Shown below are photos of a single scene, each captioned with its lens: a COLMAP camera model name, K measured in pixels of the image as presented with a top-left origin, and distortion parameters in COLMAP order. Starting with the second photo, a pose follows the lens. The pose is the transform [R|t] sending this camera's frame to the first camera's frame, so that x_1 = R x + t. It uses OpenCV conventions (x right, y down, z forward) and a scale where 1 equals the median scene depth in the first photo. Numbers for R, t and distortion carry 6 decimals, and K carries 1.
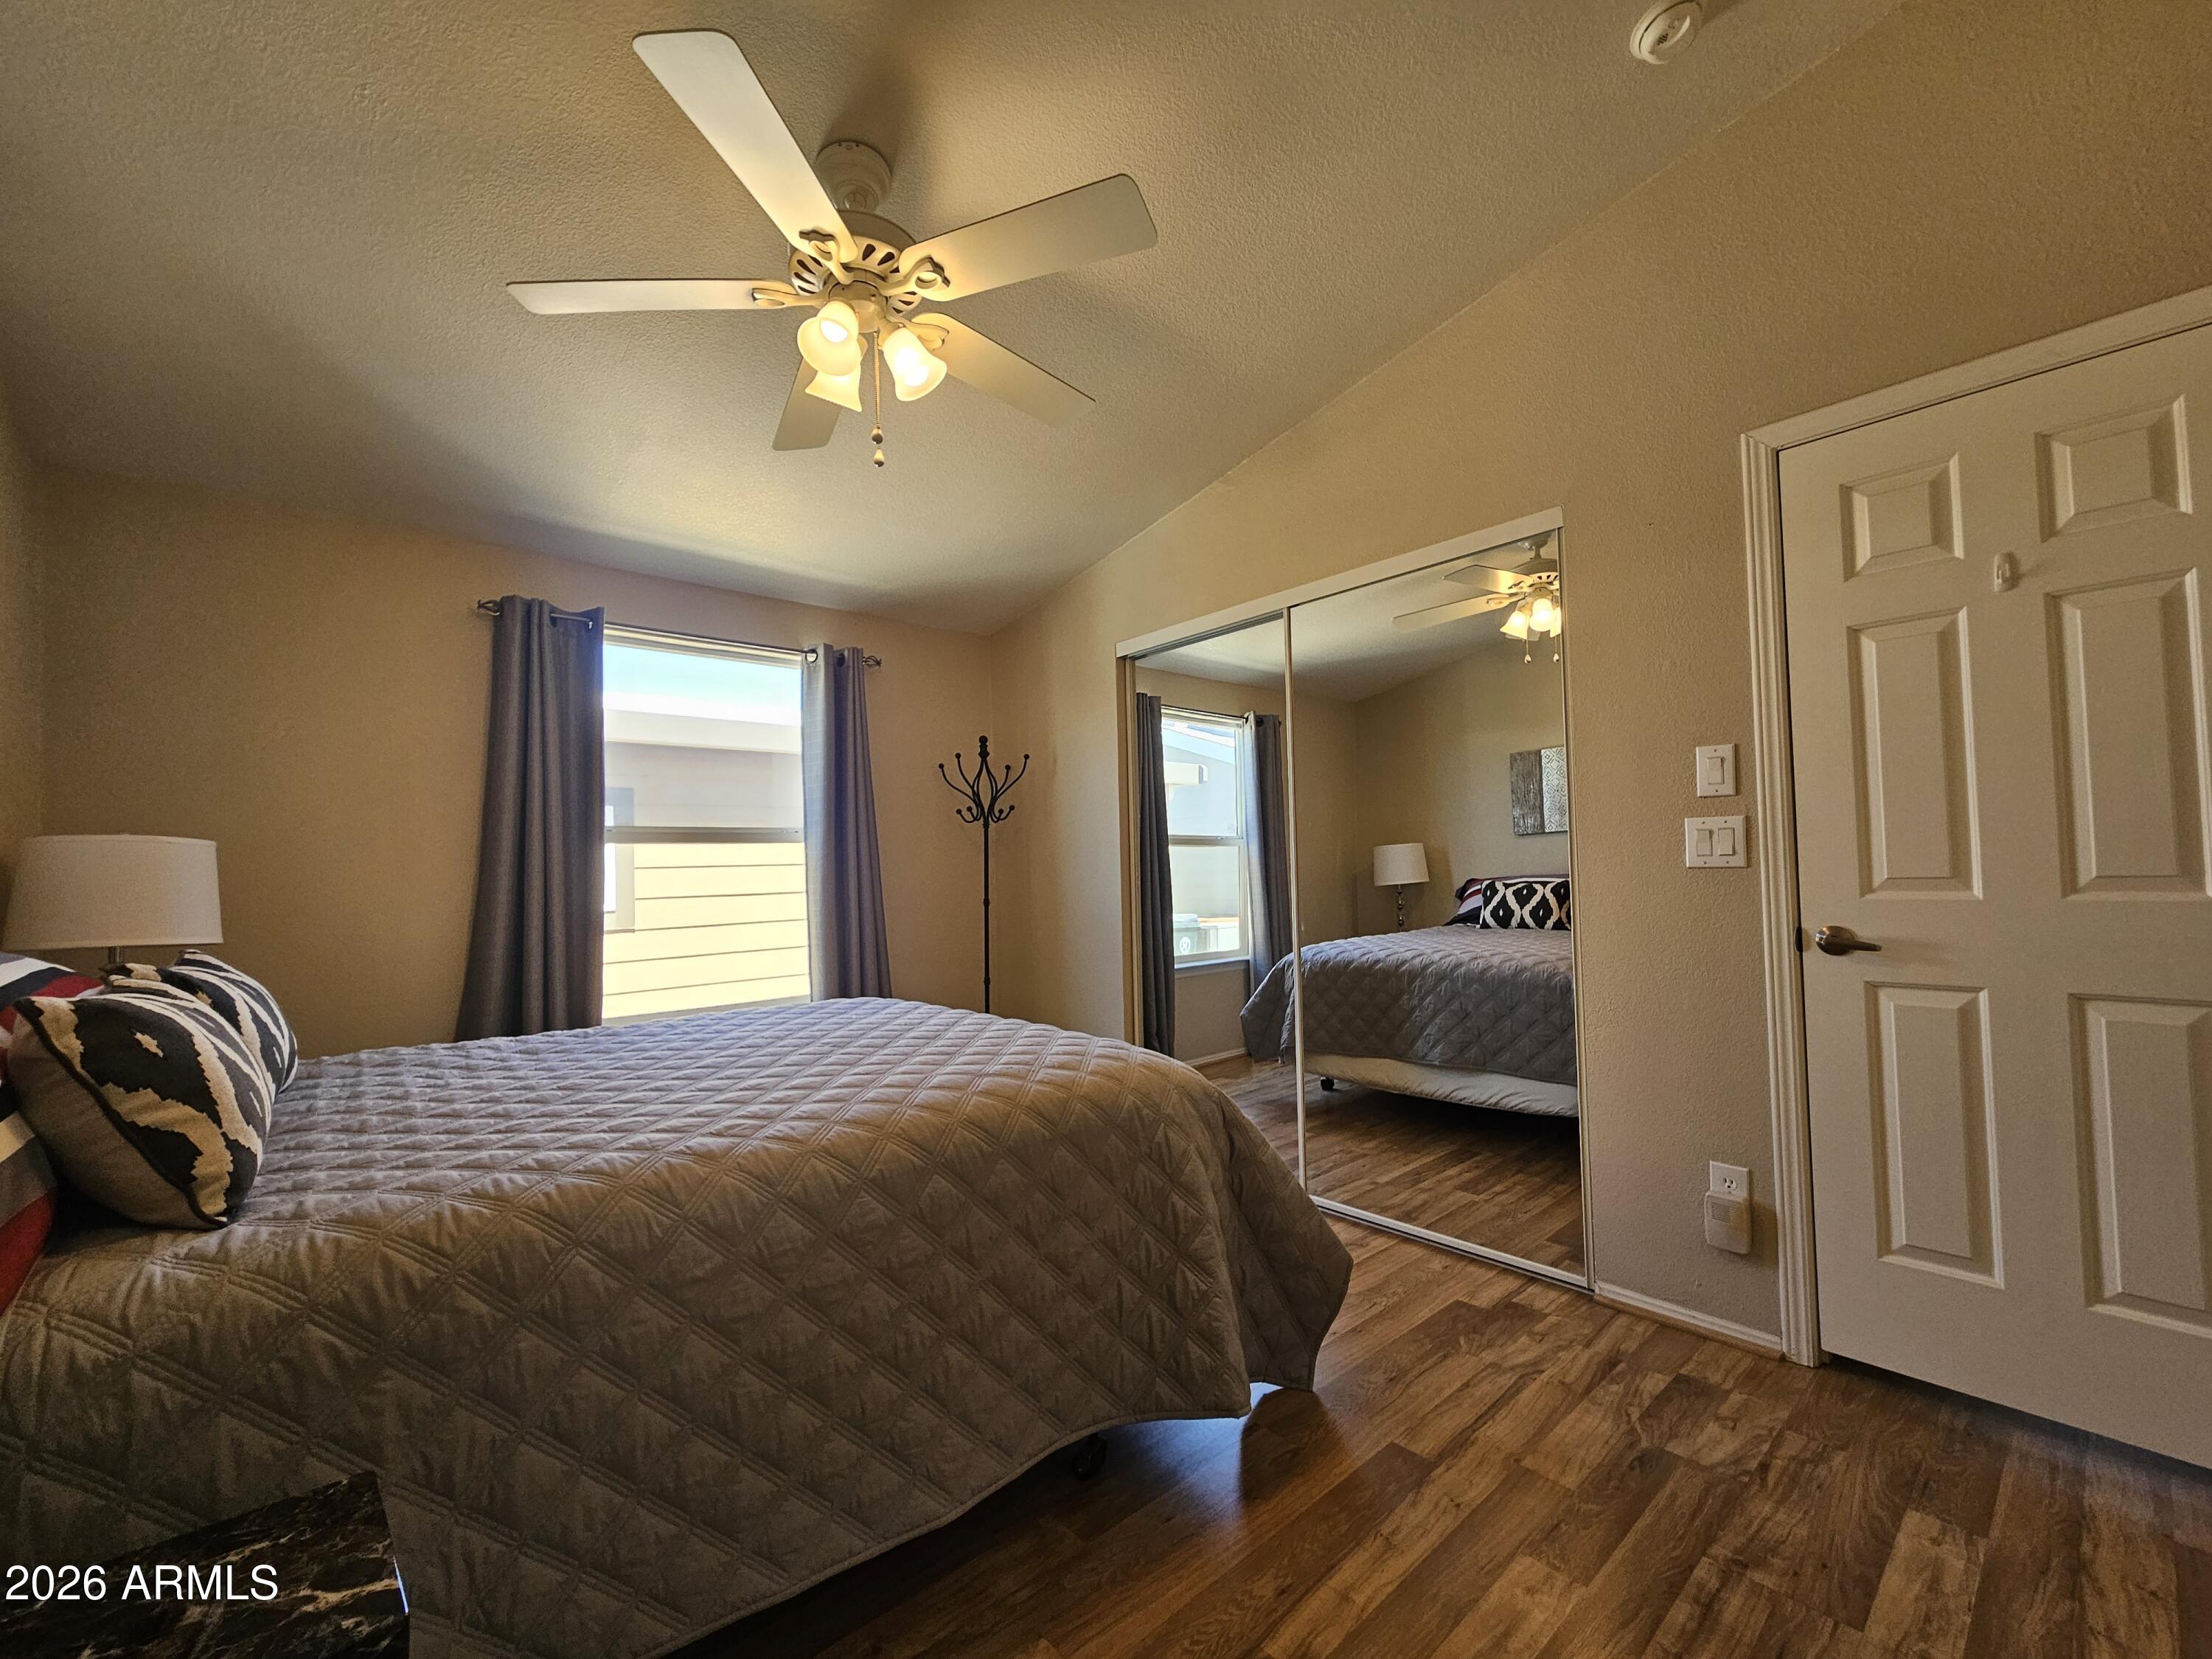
lens RADIAL K [[902.7, 0, 1107.5], [0, 902.7, 843.3], [0, 0, 1]] dist [-0.000379, -0.000029]
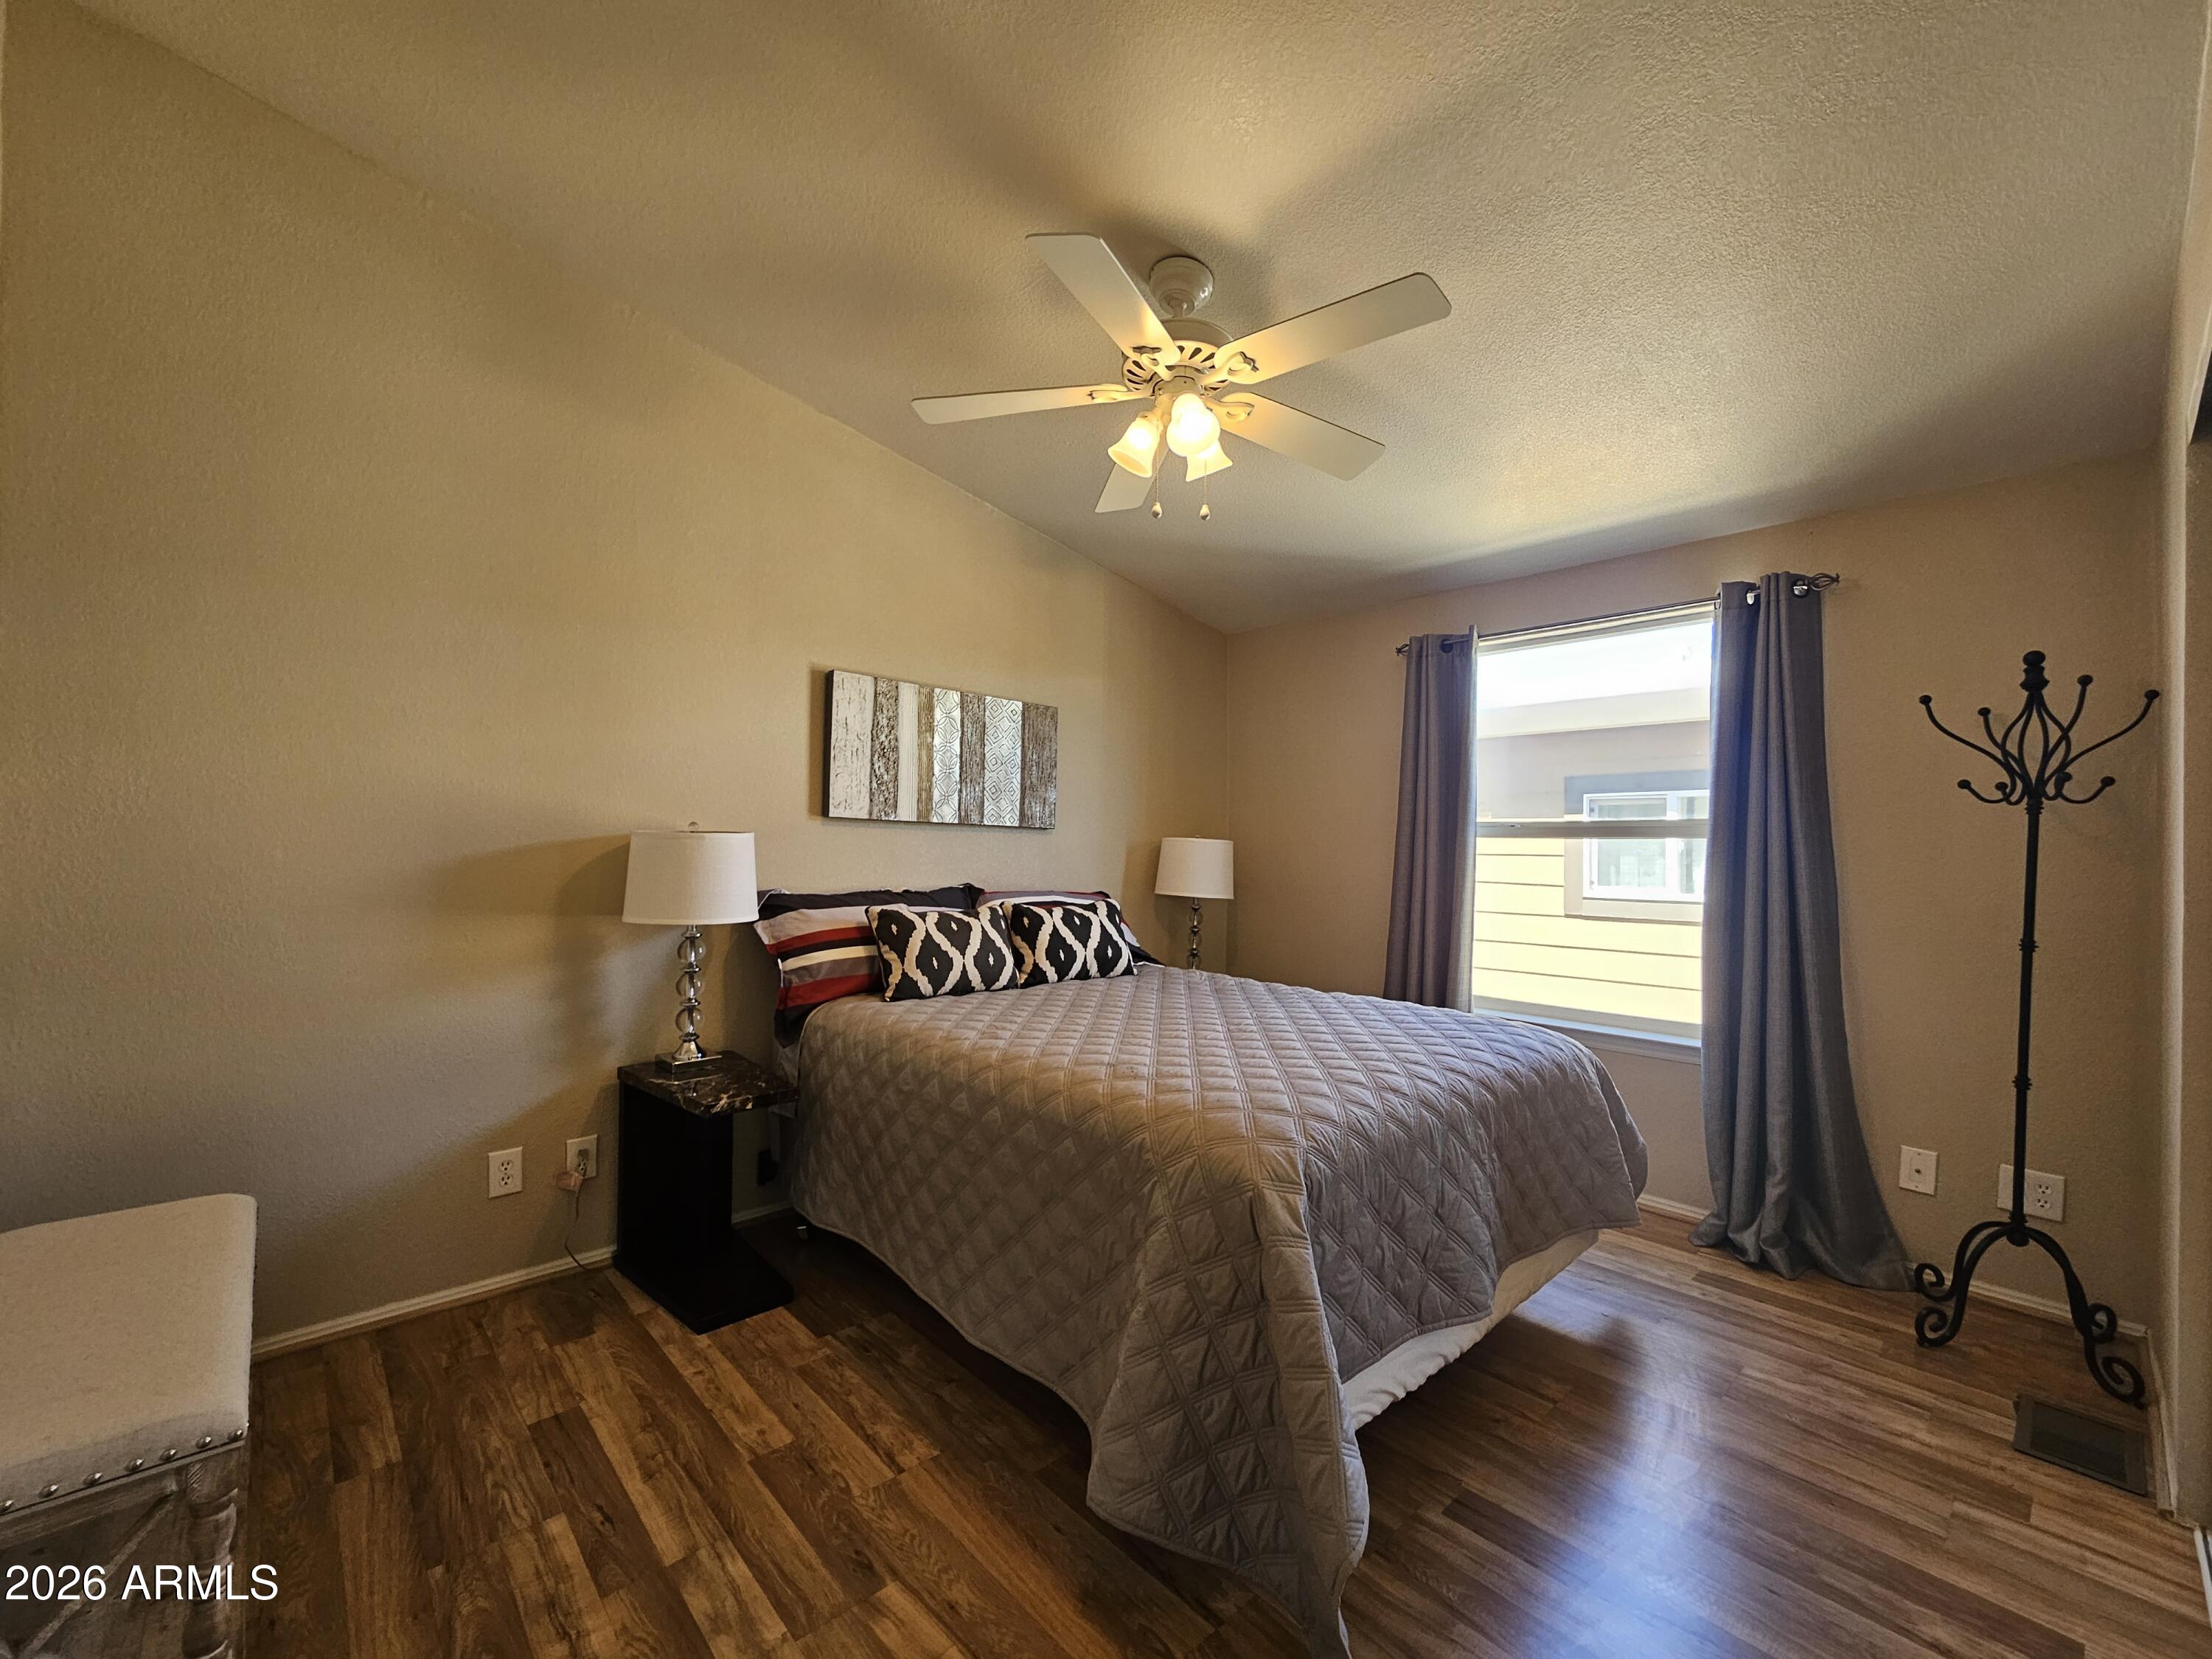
lens RADIAL K [[902.7, 0, 1107.5], [0, 902.7, 843.3], [0, 0, 1]] dist [-0.000379, -0.000029]
pose [[0.023539, 0.029245, -0.999295, 0.488428], [0.017209, 0.999412, 0.029654, -0.030282], [0.999575, -0.017895, 0.023021, 0.472617]]
